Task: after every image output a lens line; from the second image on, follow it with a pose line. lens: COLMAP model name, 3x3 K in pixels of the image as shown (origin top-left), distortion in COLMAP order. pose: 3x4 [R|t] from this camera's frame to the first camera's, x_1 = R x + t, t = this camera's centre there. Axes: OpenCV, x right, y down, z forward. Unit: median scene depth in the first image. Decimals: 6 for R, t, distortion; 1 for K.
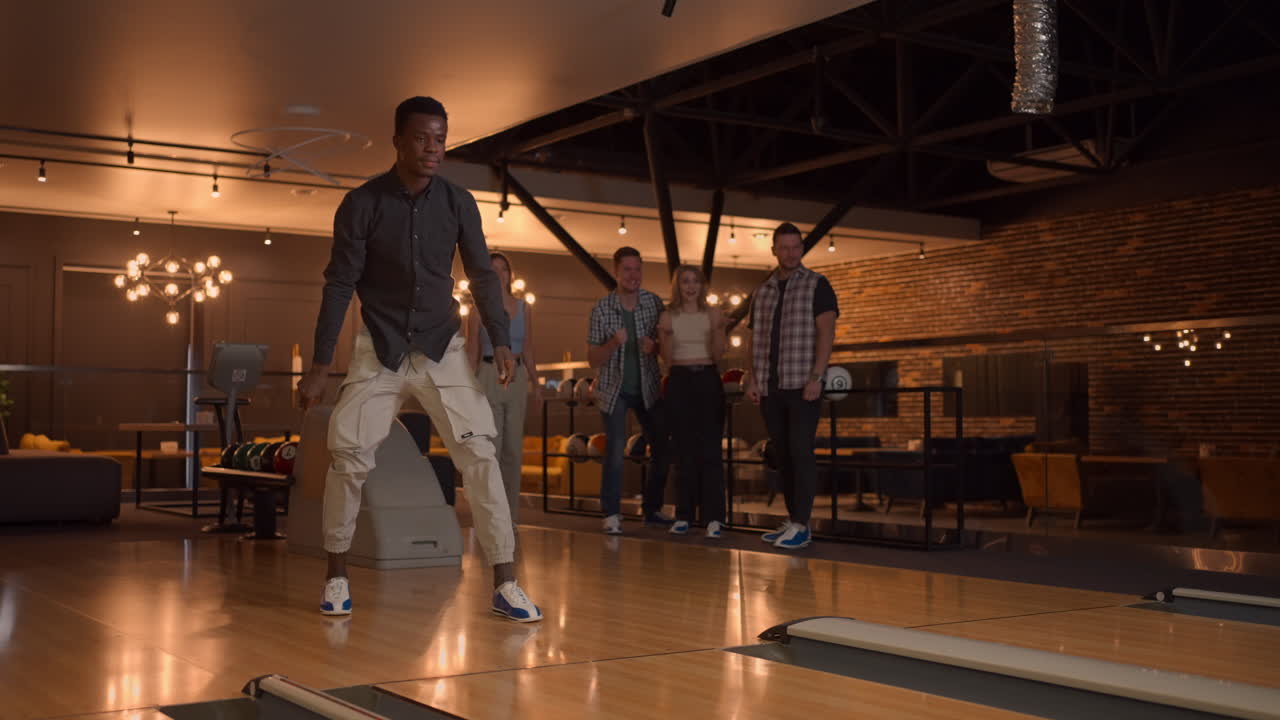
lens RADIAL K [[1445.7, 0, 640.0], [0, 1445.7, 360.0], [0, 0, 1]] dist [-0.026918, 0.070382]
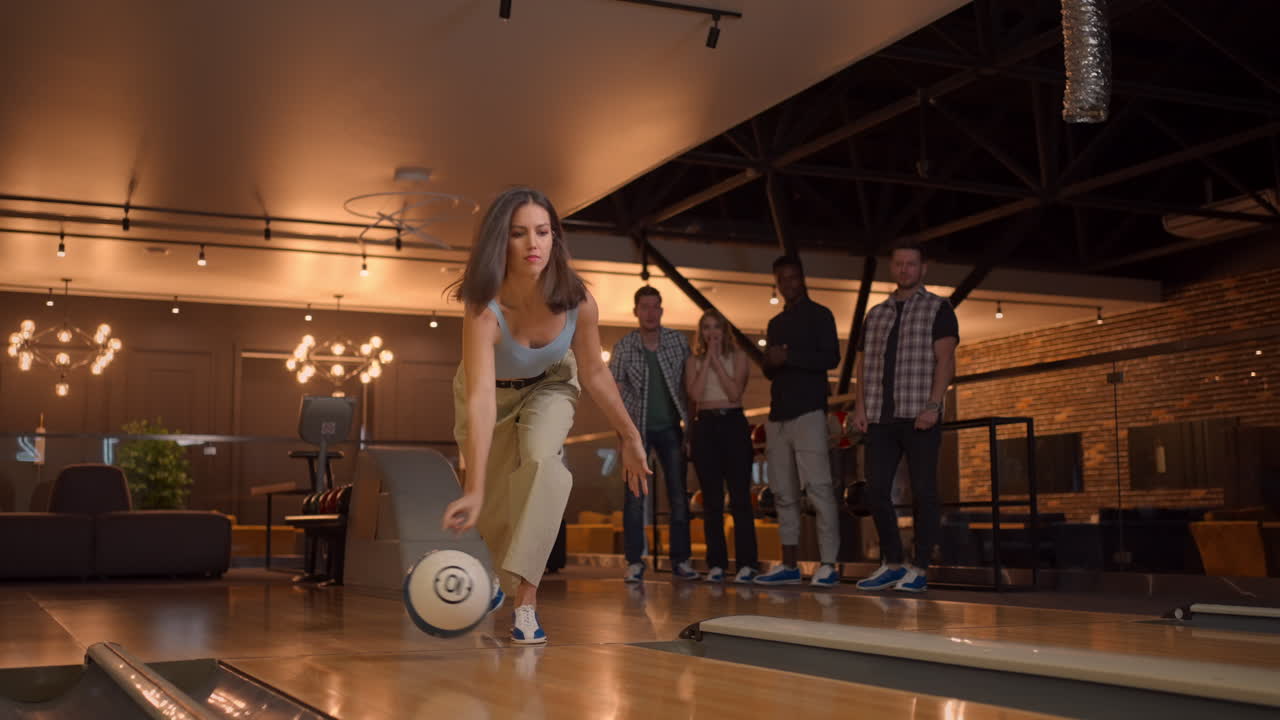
lens RADIAL K [[1445.7, 0, 640.0], [0, 1445.7, 360.0], [0, 0, 1]] dist [-0.026918, 0.070382]
pose [[0.986453, -0.025685, -0.162021, 0.052943], [0.014148, 0.997307, -0.071959, 0.019463], [0.163433, 0.068692, 0.984160, 0.013003]]
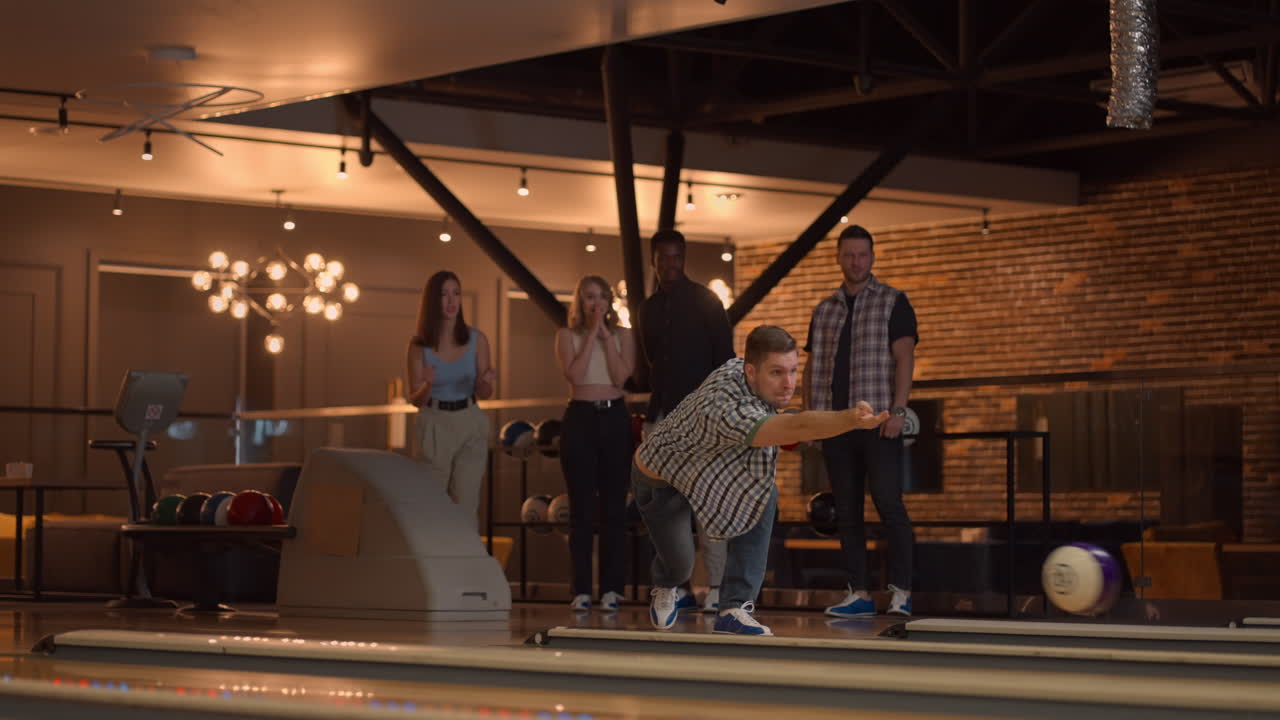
lens RADIAL K [[3278.0, 0, 640.0], [0, 3278.0, 360.0], [0, 0, 1]] dist [0.030091, -0.895367]
pose [[0.995322, 0.010401, 0.096055, -0.091748], [-0.009456, 0.999902, -0.010296, -0.000834], [-0.096153, 0.009340, 0.995323, -0.406123]]
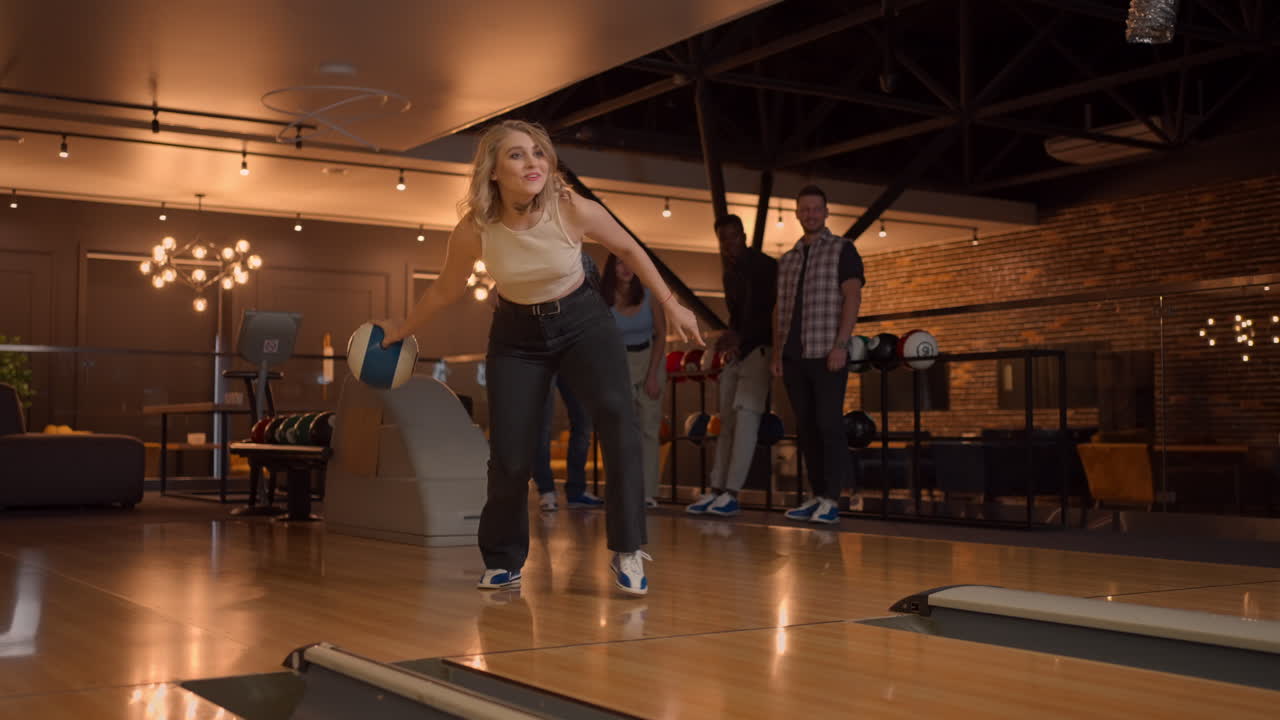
lens RADIAL K [[1445.7, 0, 640.0], [0, 1445.7, 360.0], [0, 0, 1]] dist [-0.026918, 0.070382]
pose [[0.999840, -0.002147, -0.017749, -0.012008], [0.002042, 0.999980, -0.005928, 0.012679], [0.017761, 0.005891, 0.999825, 0.038384]]
